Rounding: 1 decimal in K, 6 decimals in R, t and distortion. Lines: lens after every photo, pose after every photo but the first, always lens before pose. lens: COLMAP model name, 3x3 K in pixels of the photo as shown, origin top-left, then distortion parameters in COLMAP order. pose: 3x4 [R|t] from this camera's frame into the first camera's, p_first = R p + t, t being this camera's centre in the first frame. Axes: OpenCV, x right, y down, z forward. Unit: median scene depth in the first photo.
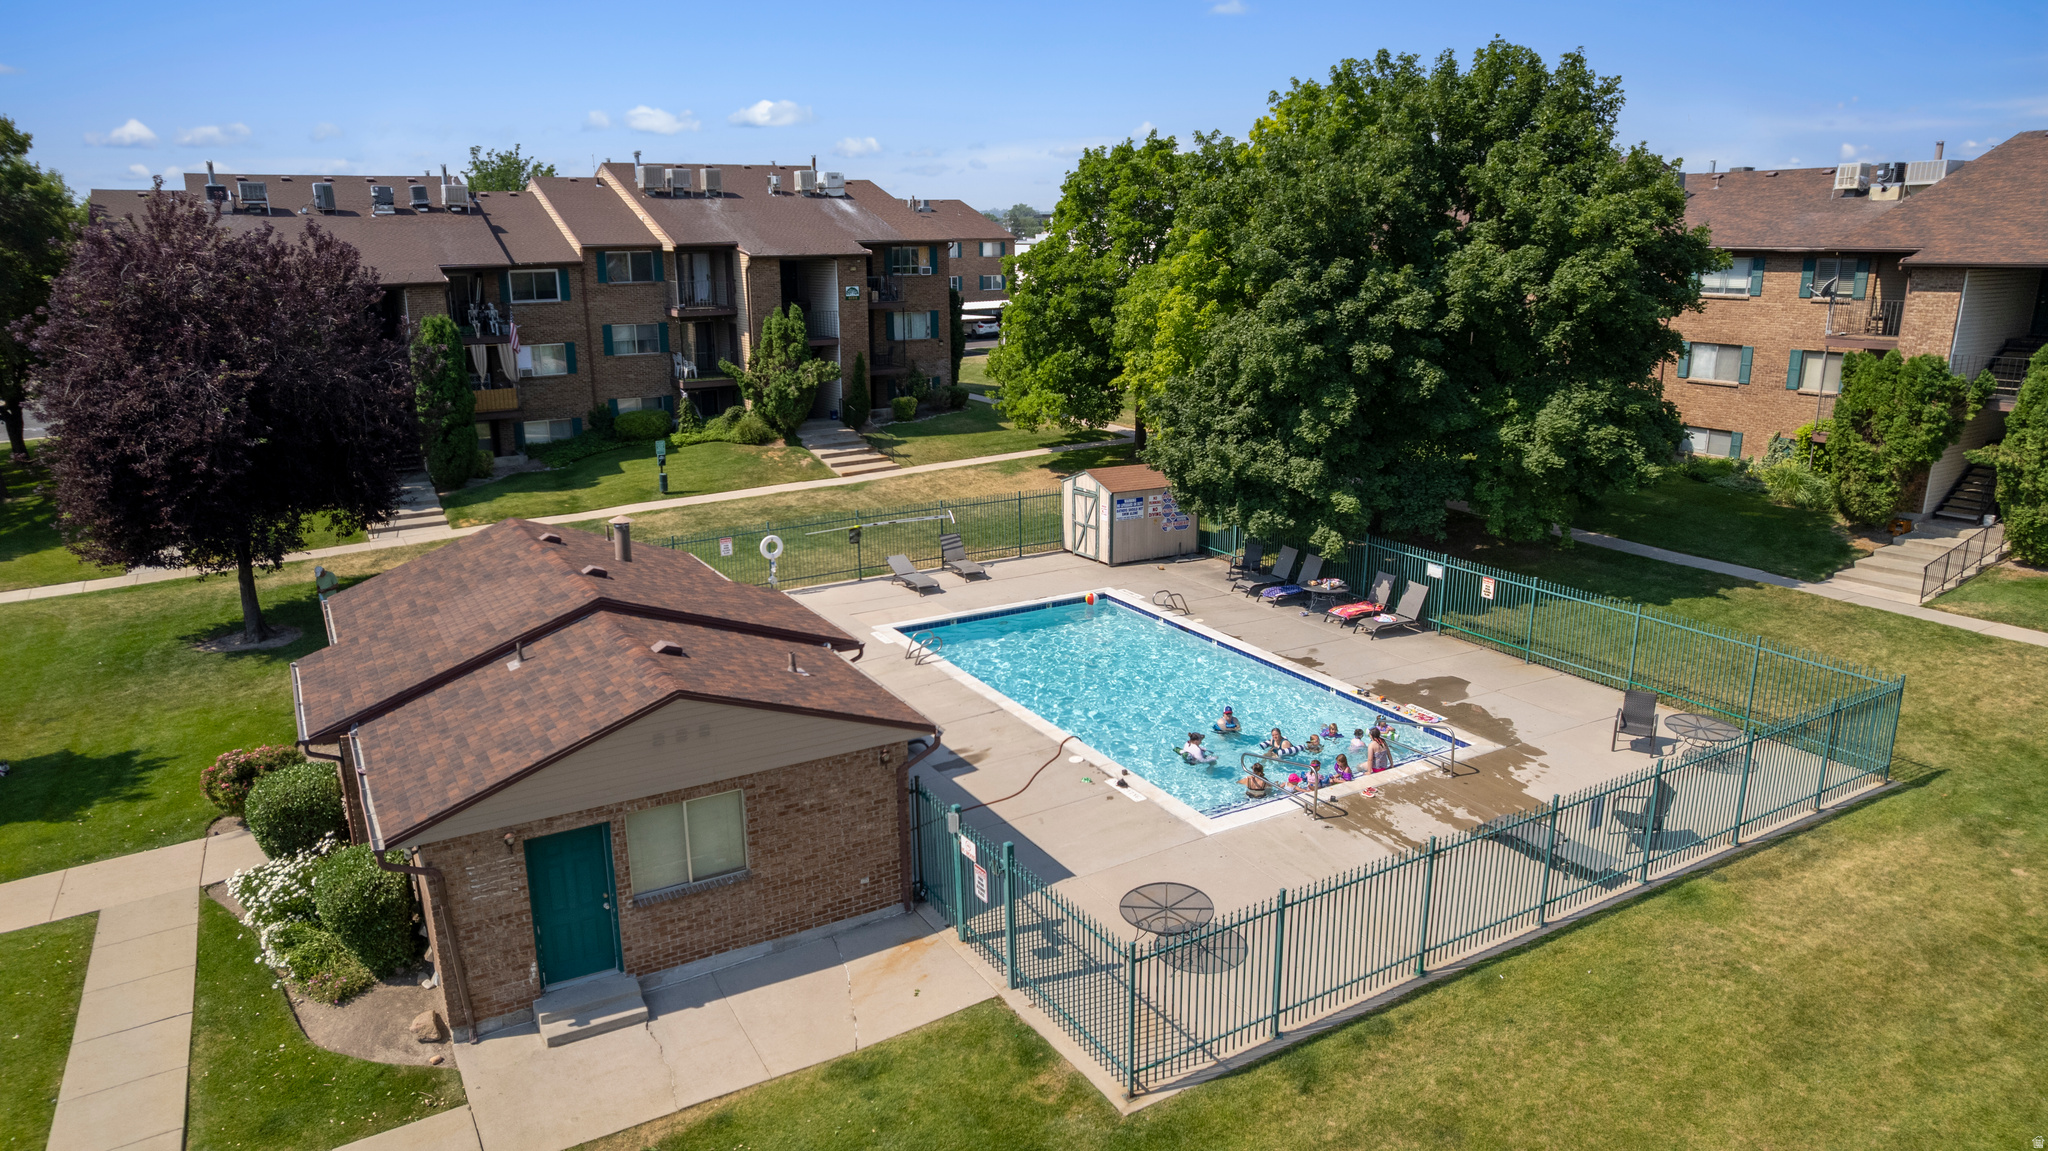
lens RADIAL K [[1312.4, 0, 1029.6], [0, 1312.4, 579.7], [0, 0, 1]] dist [-0.070537, 0.057330]
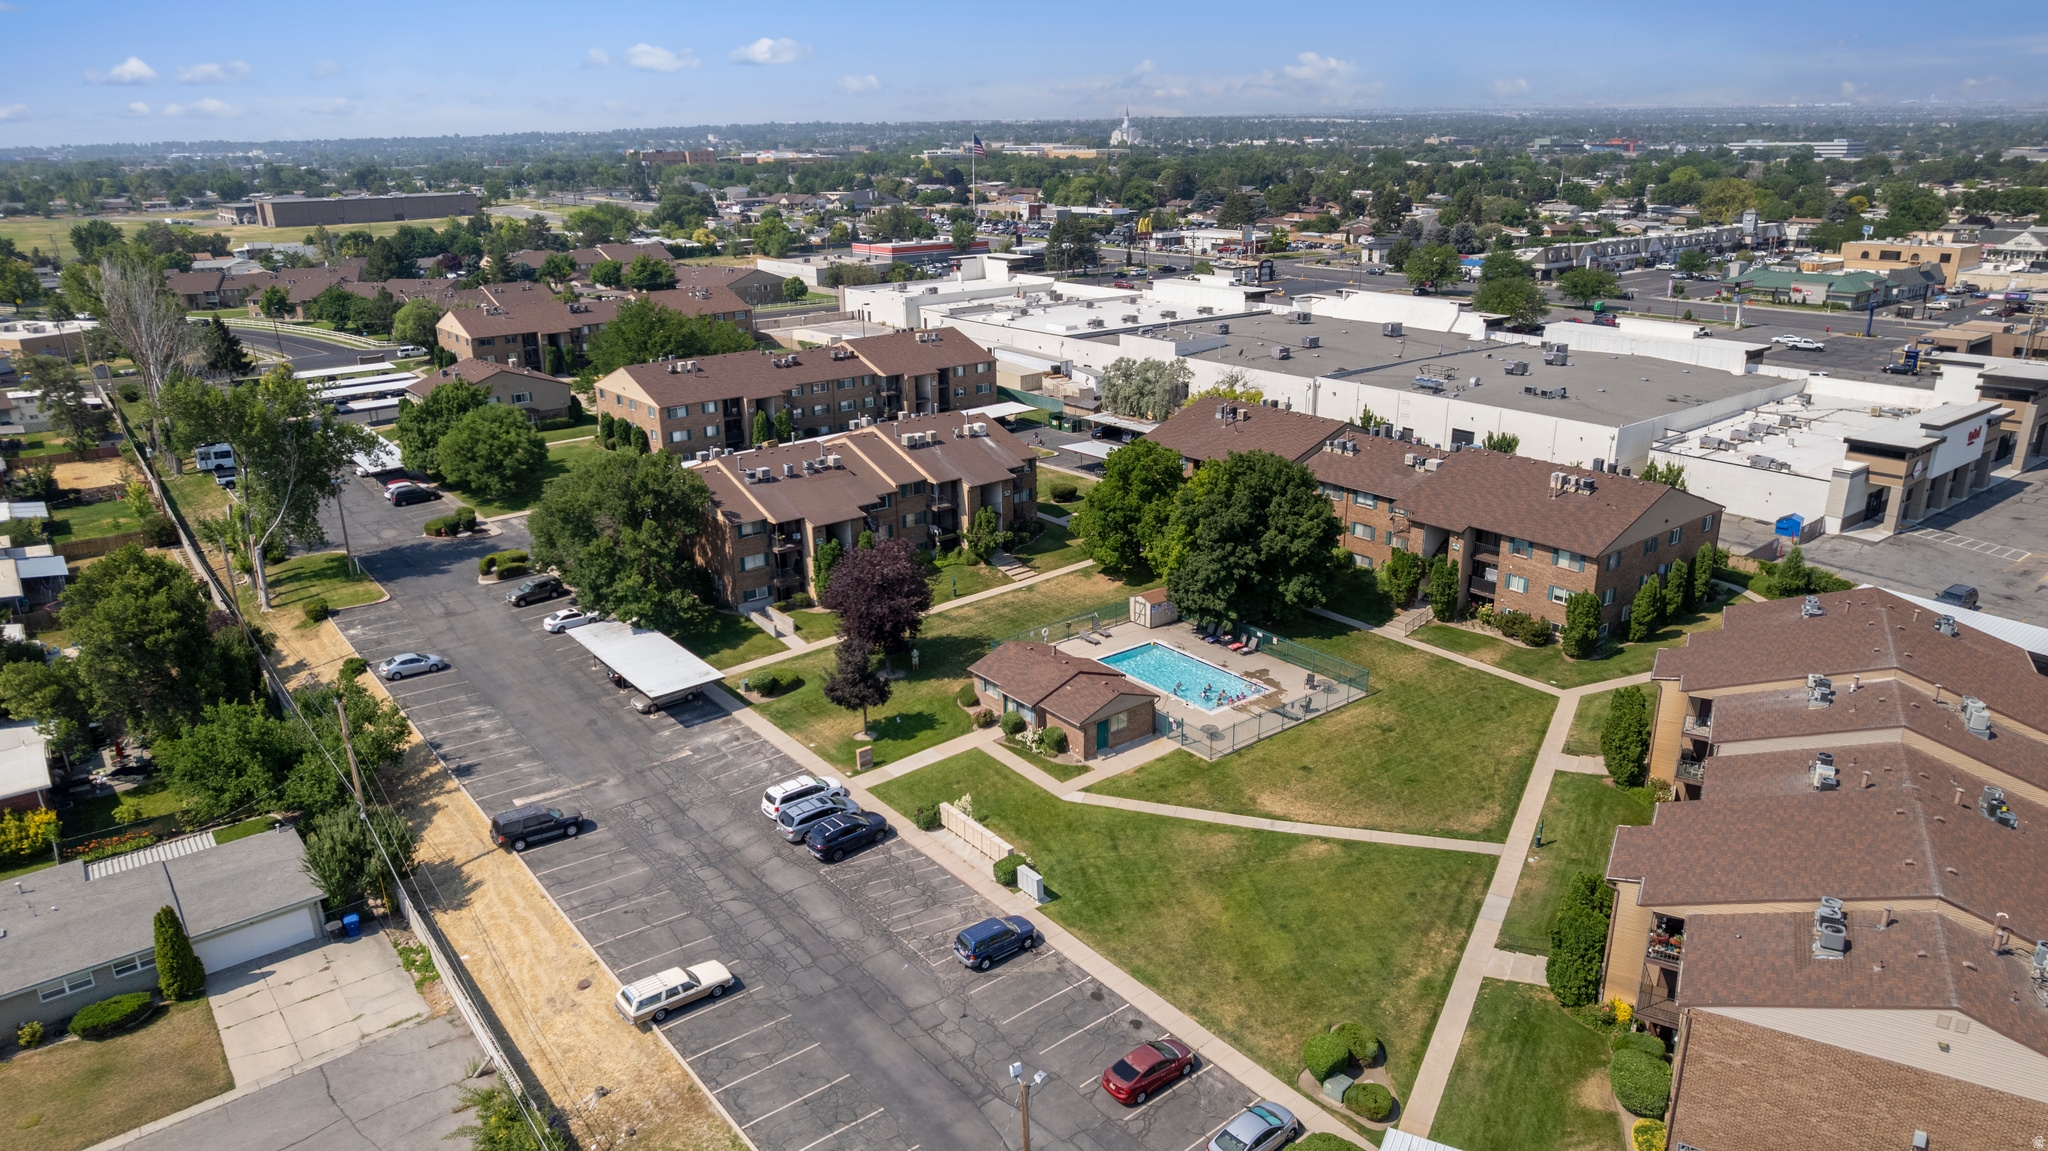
lens RADIAL K [[1312.4, 0, 1029.6], [0, 1312.4, 579.7], [0, 0, 1]] dist [-0.070537, 0.057330]
pose [[0.991480, -0.046552, 0.121657, -0.638800], [0.038175, 0.996795, 0.070302, -0.385009], [-0.124540, -0.065059, 0.990079, -2.117632]]
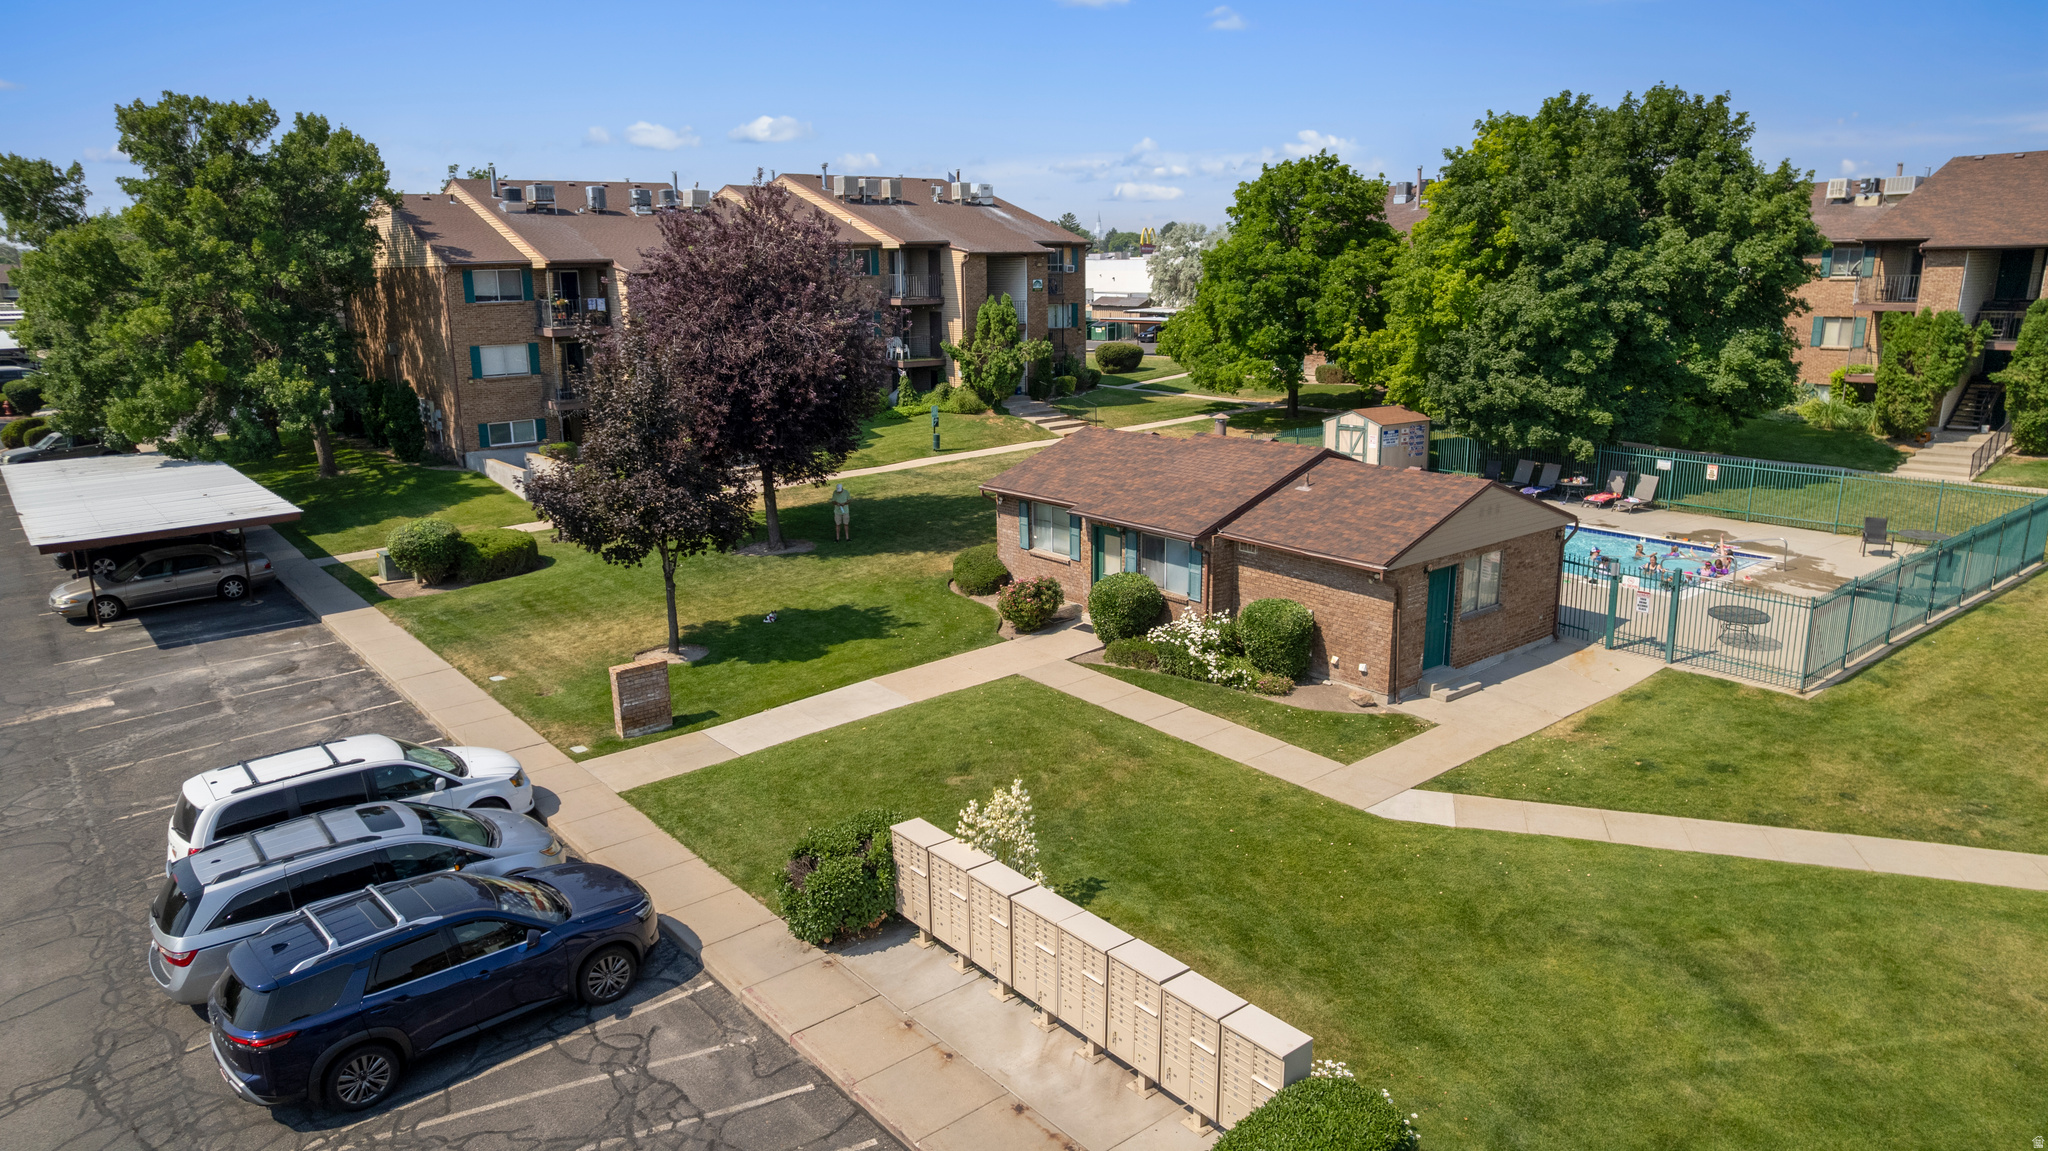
lens RADIAL K [[1312.4, 0, 1029.6], [0, 1312.4, 579.7], [0, 0, 1]] dist [-0.070537, 0.057330]
pose [[0.988246, -0.039725, 0.147621, -0.547179], [0.042652, 0.998950, -0.016716, 0.106308], [-0.146802, 0.022816, 0.988903, -0.254976]]
